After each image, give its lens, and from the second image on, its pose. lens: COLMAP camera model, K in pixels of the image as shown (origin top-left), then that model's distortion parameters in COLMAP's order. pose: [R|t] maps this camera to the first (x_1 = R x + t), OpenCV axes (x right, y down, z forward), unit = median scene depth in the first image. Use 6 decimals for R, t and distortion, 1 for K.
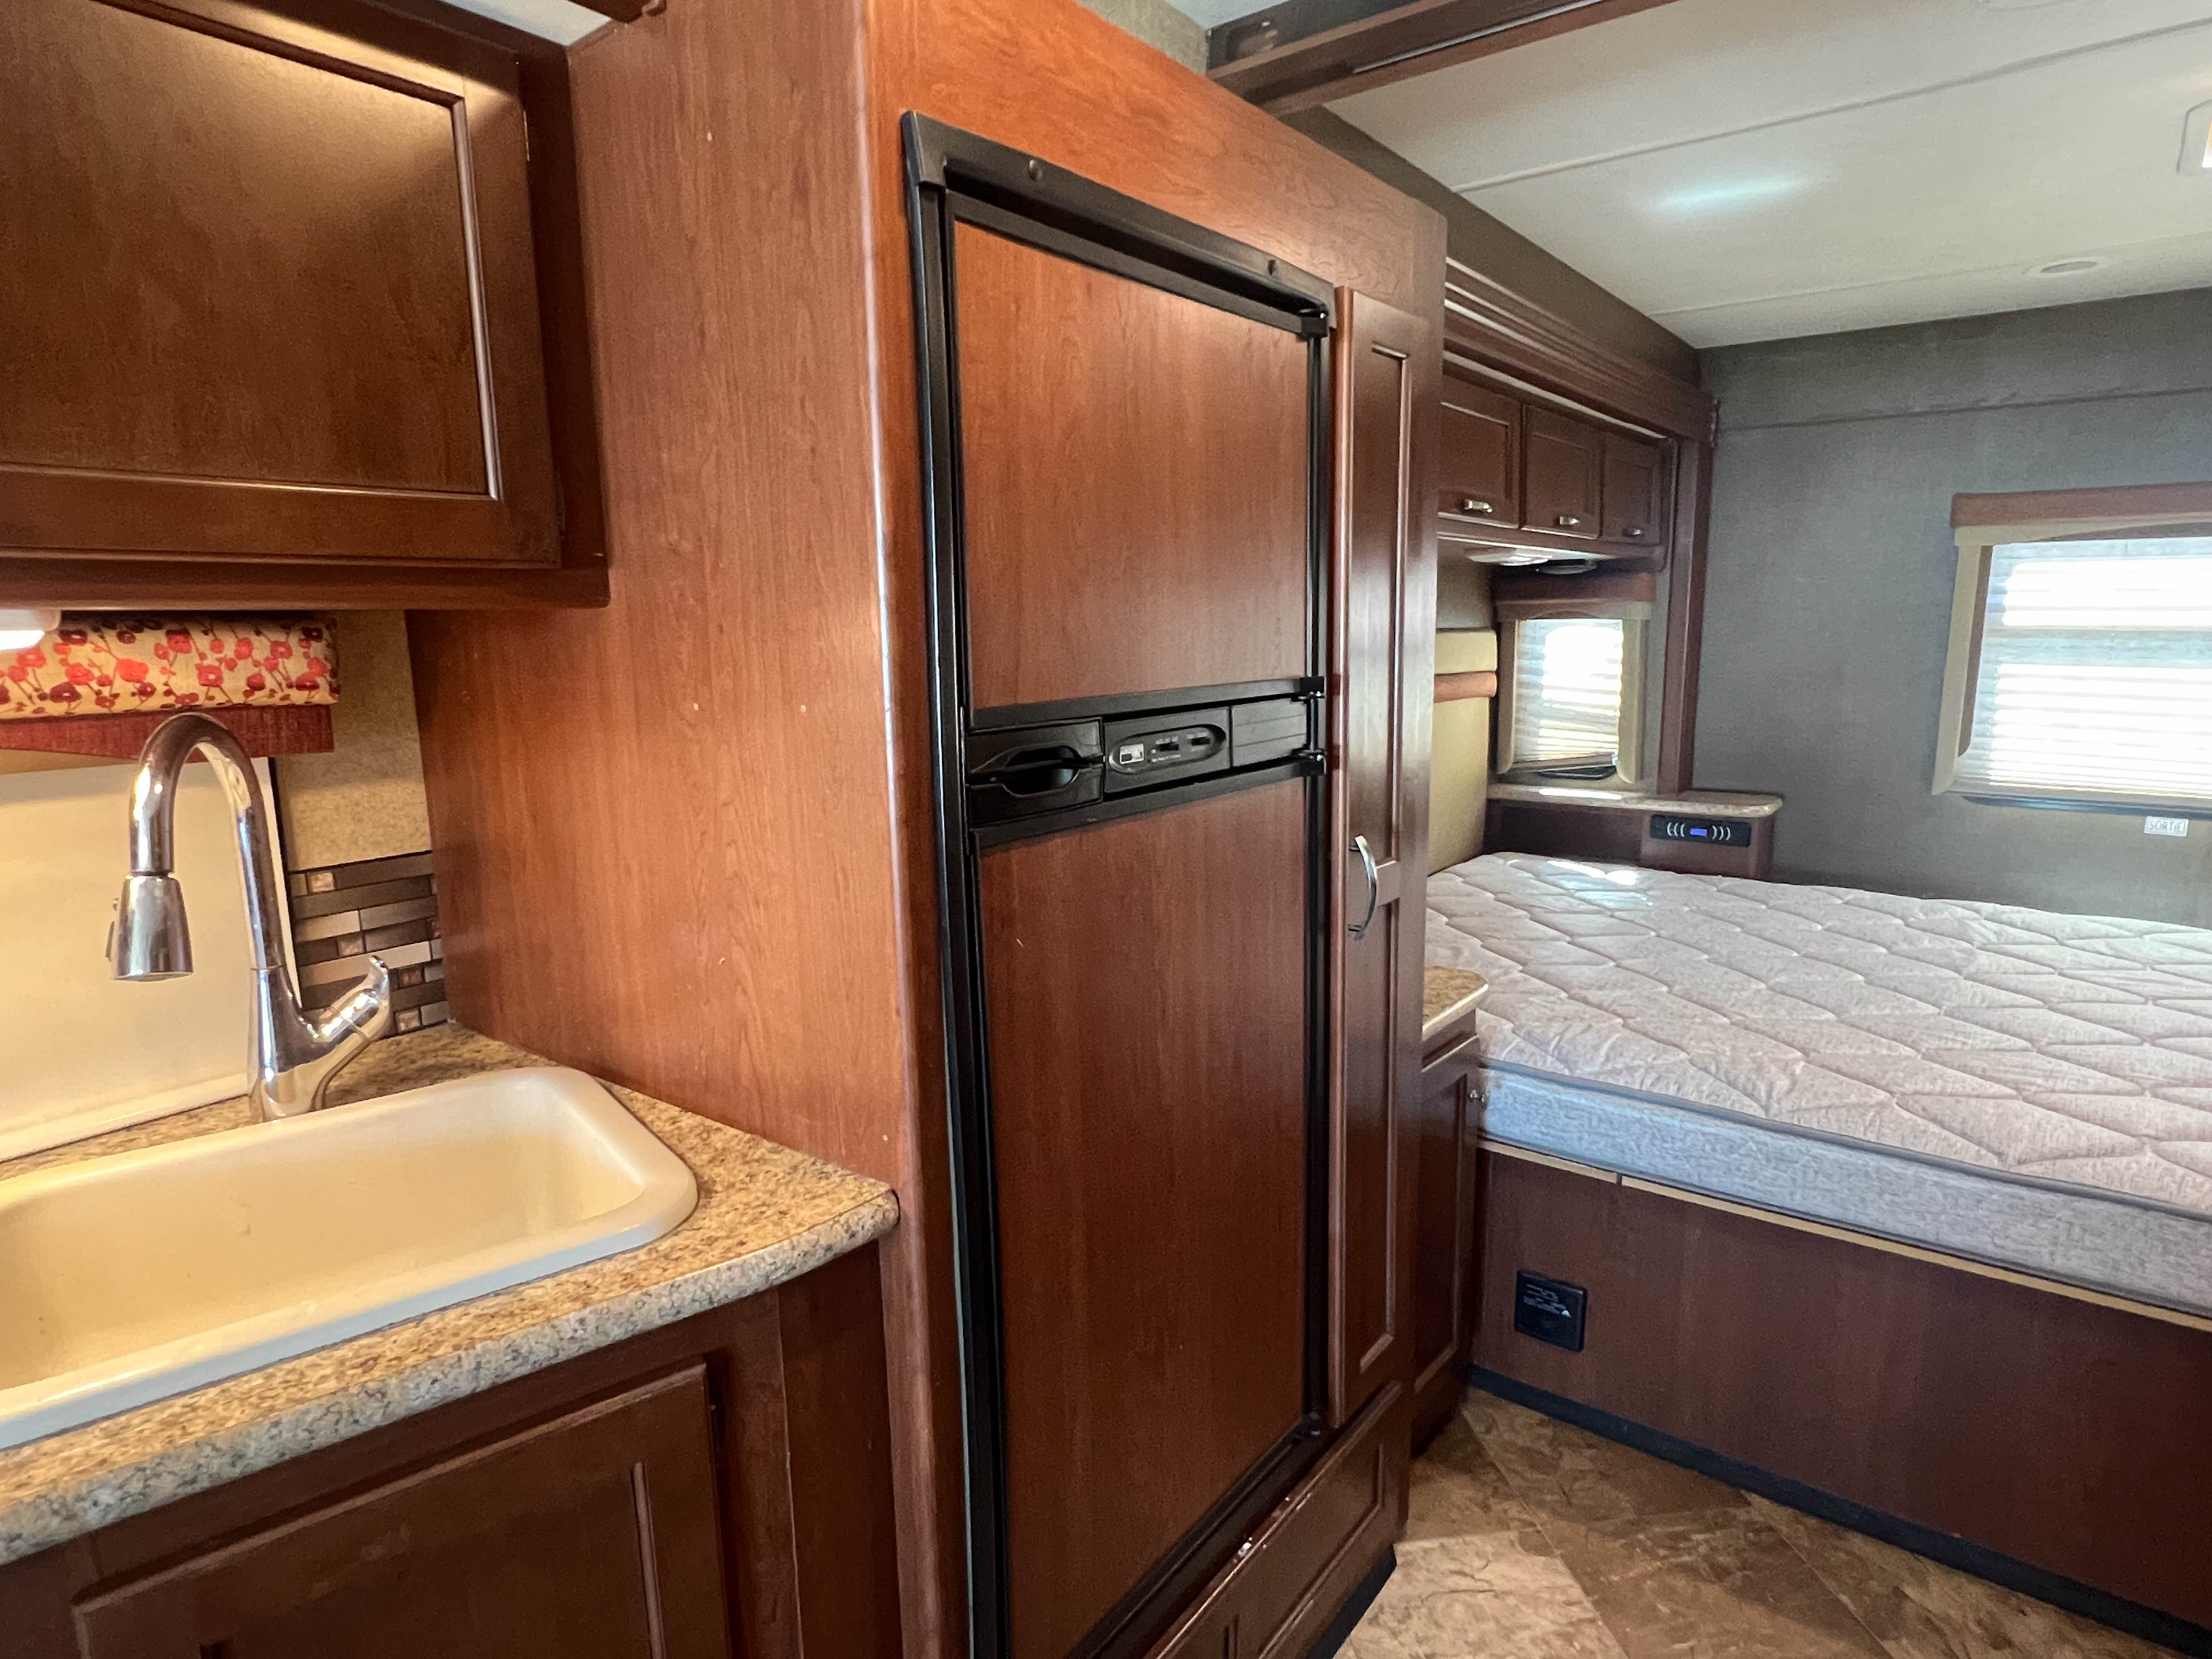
lens RADIAL K [[1254.4, 0, 1103.0], [0, 1254.4, 833.0], [0, 0, 1]] dist [-0.005692, 0.002330]
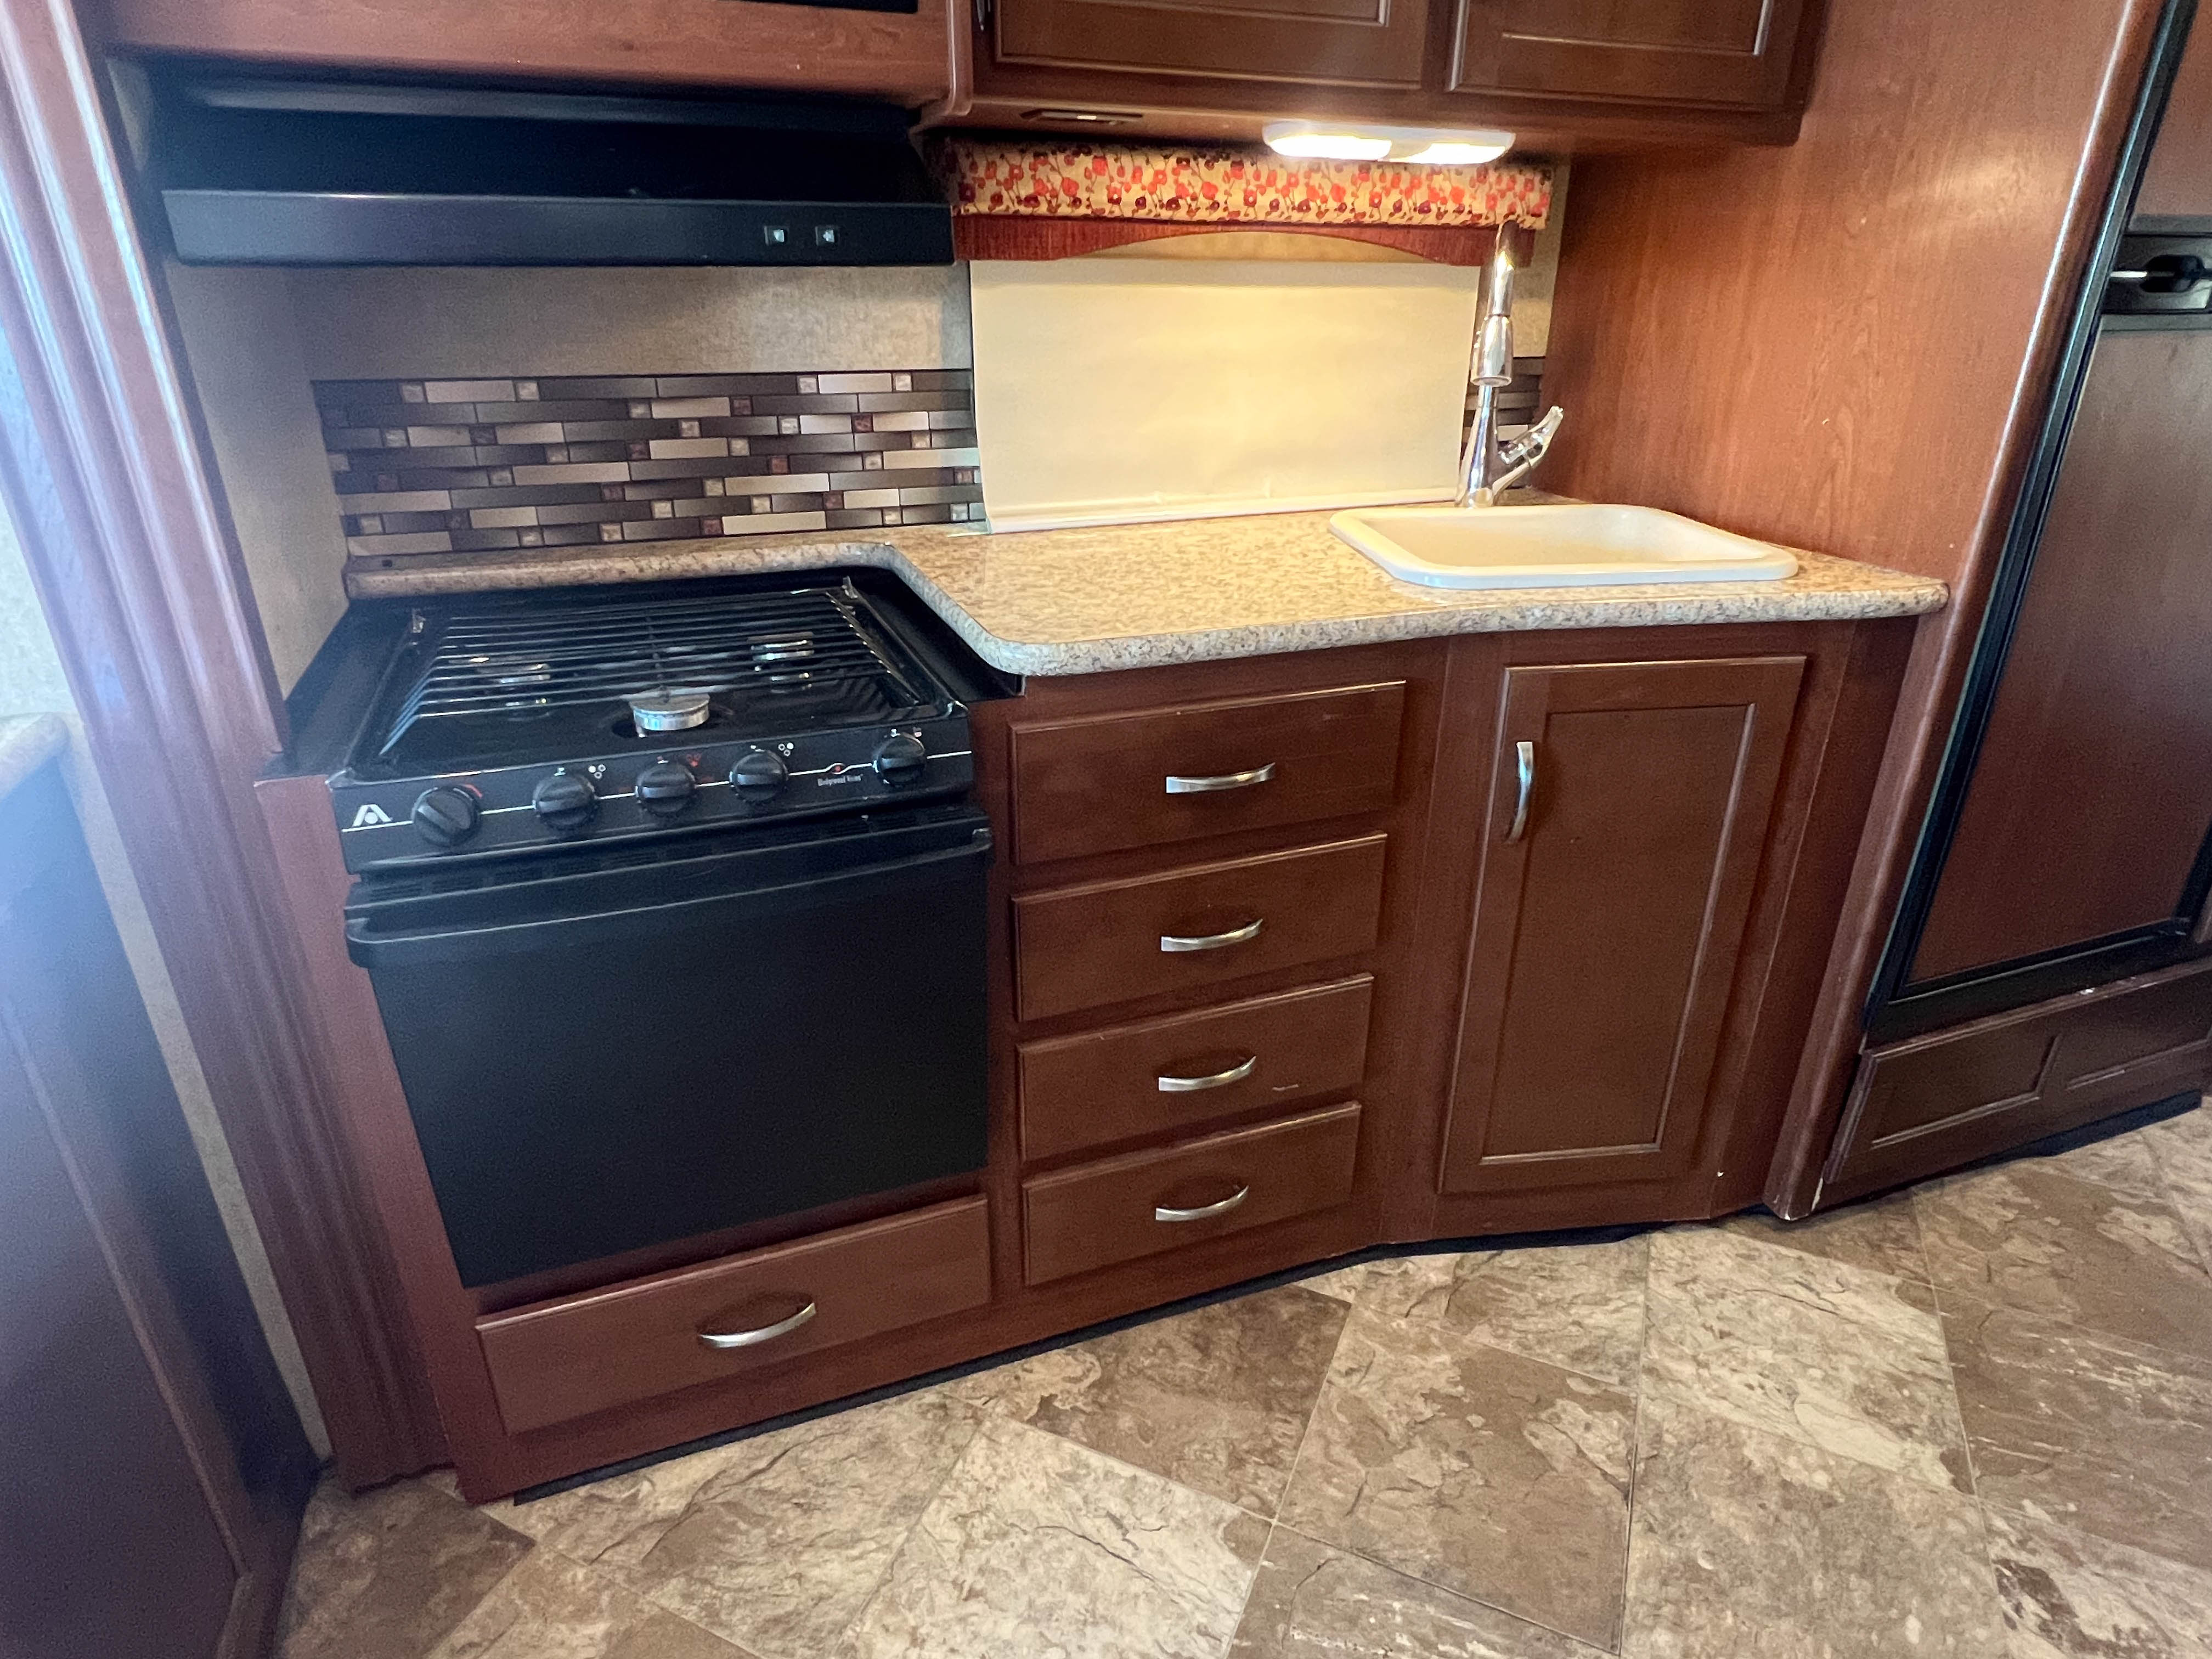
lens RADIAL K [[1254.4, 0, 1105.1], [0, 1254.4, 834.4], [0, 0, 1]] dist [-0.005692, 0.002330]
pose [[0.852463, 0.232976, -0.468006, -0.135803], [-0.107135, 0.954063, 0.279796, 0.140969], [0.511693, -0.188376, 0.838263, -0.400807]]
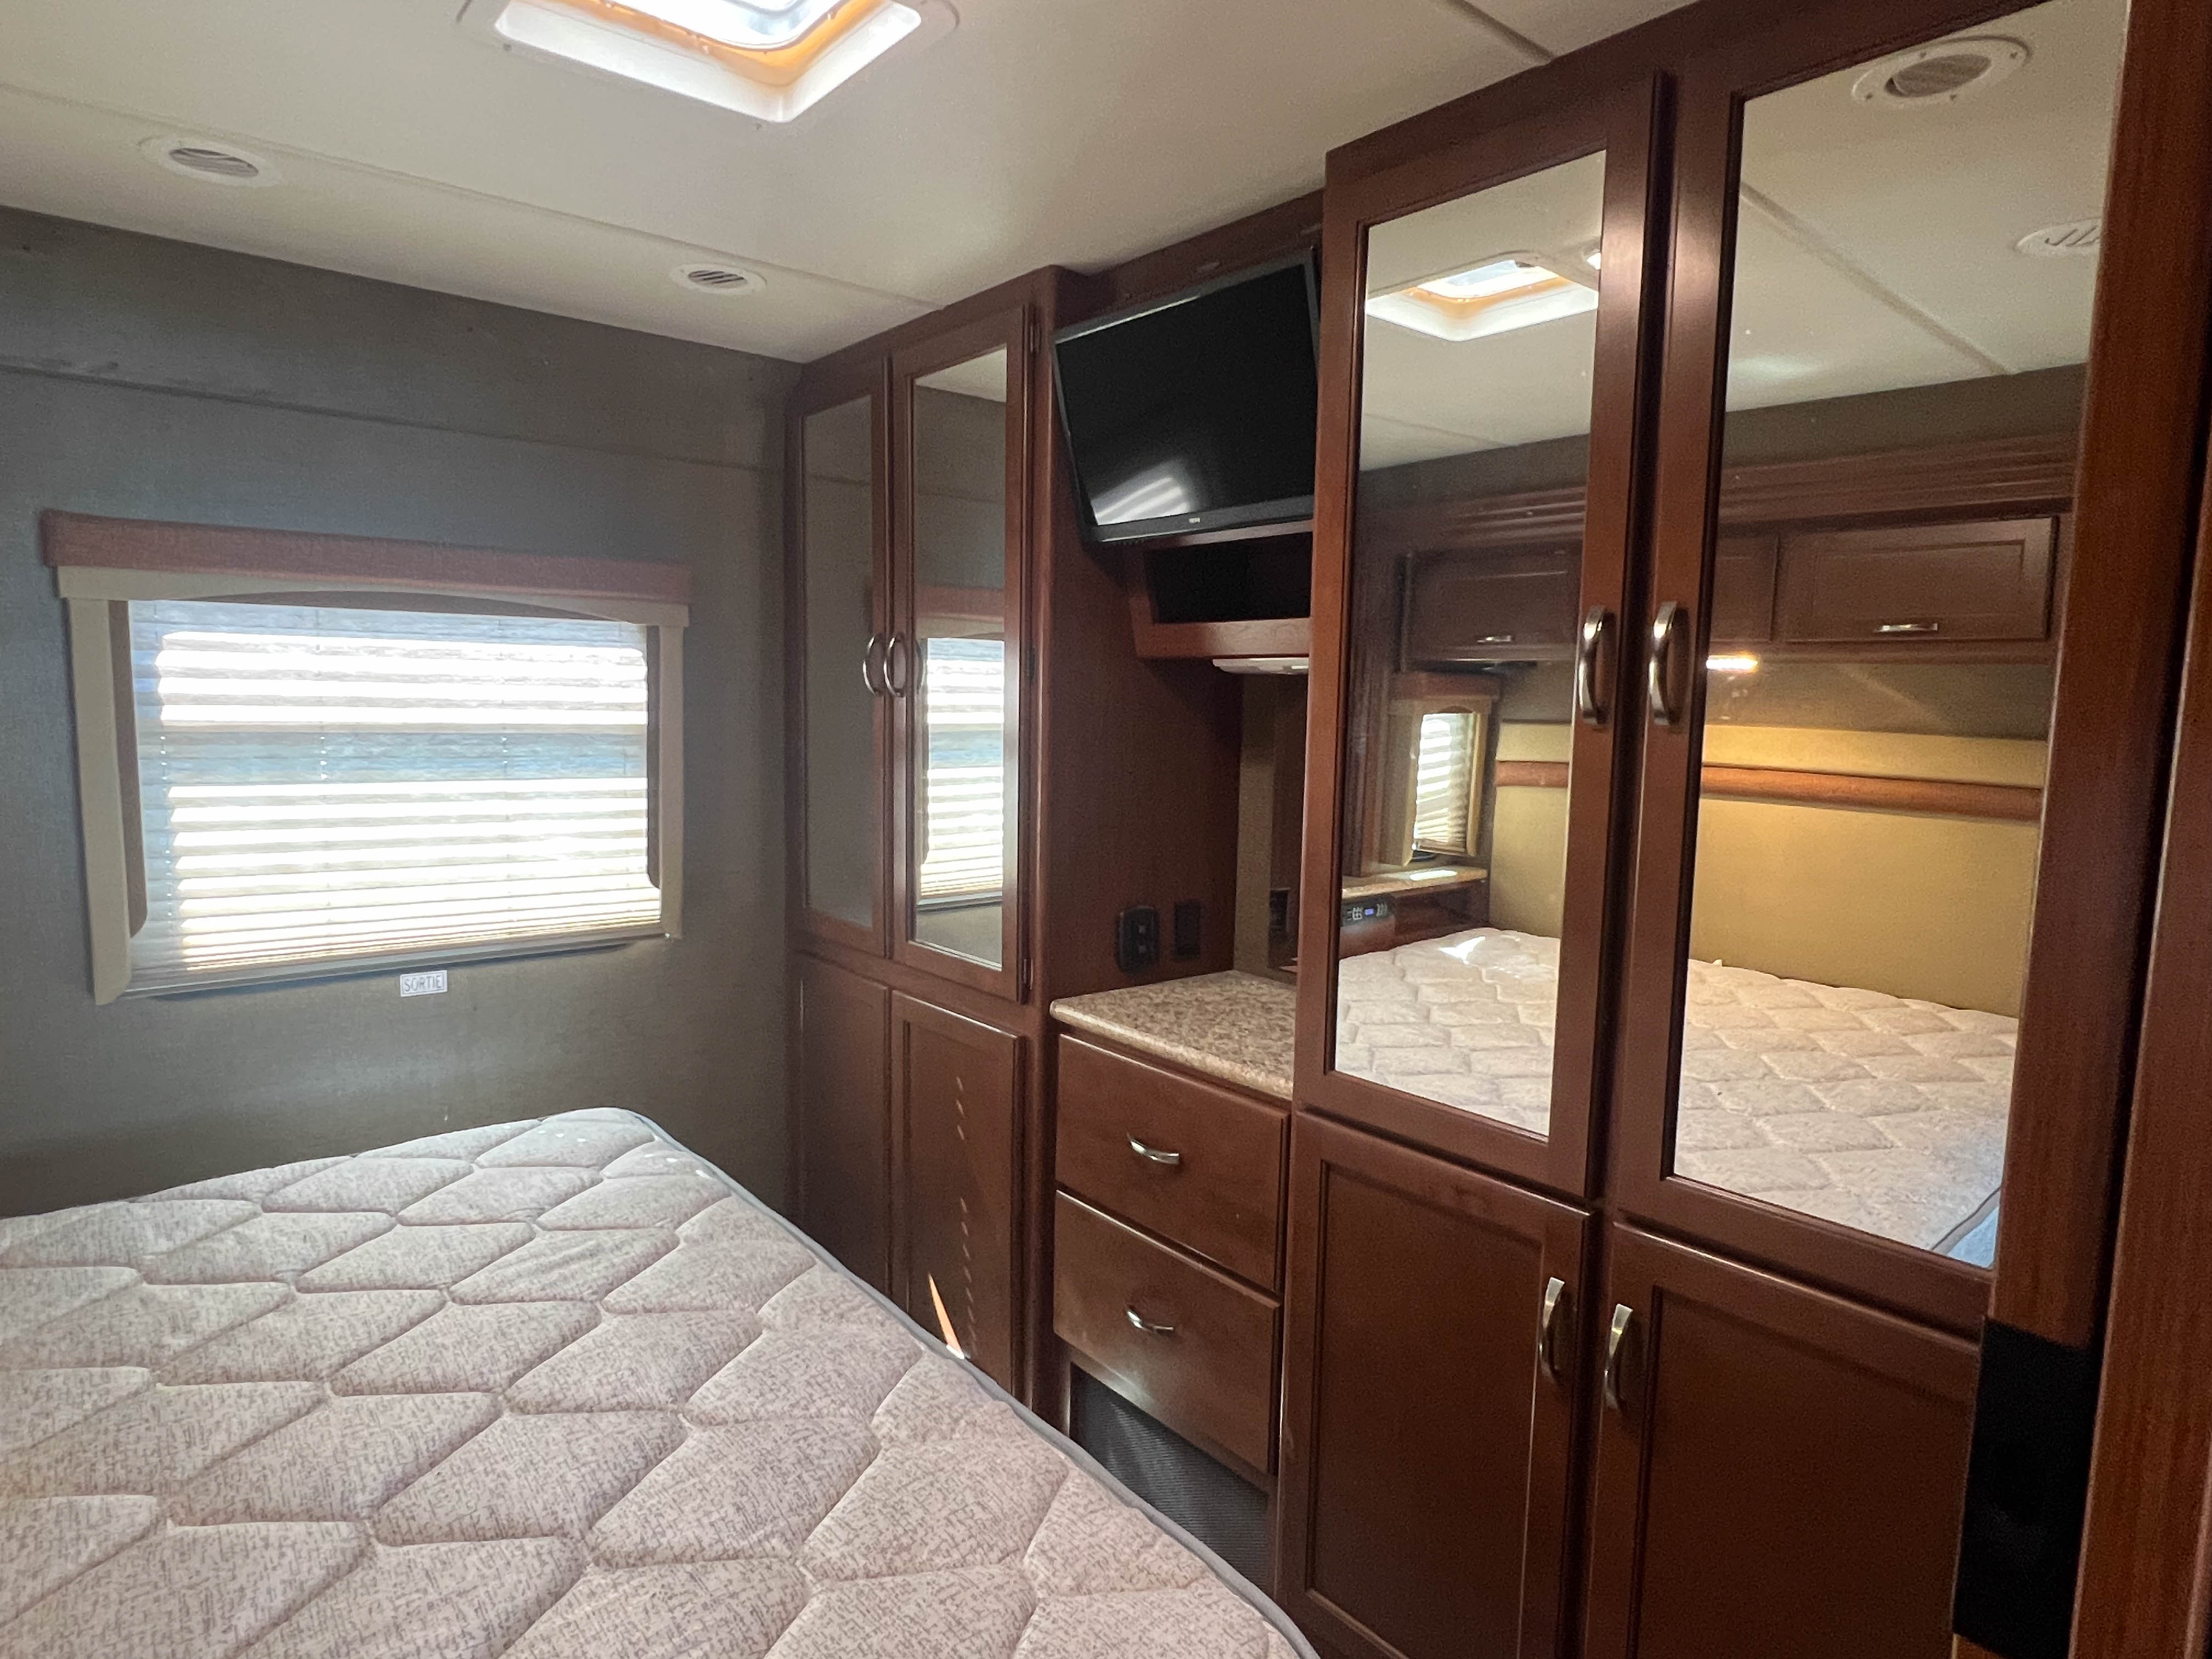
lens RADIAL K [[1254.4, 0, 1099.8], [0, 1254.4, 829.6], [0, 0, 1]] dist [-0.005692, 0.002330]
pose [[0.209333, -0.099927, 0.972725, 0.340822], [0.145163, 0.986918, 0.070146, -0.159256], [-0.967010, 0.126520, 0.221100, 0.717289]]
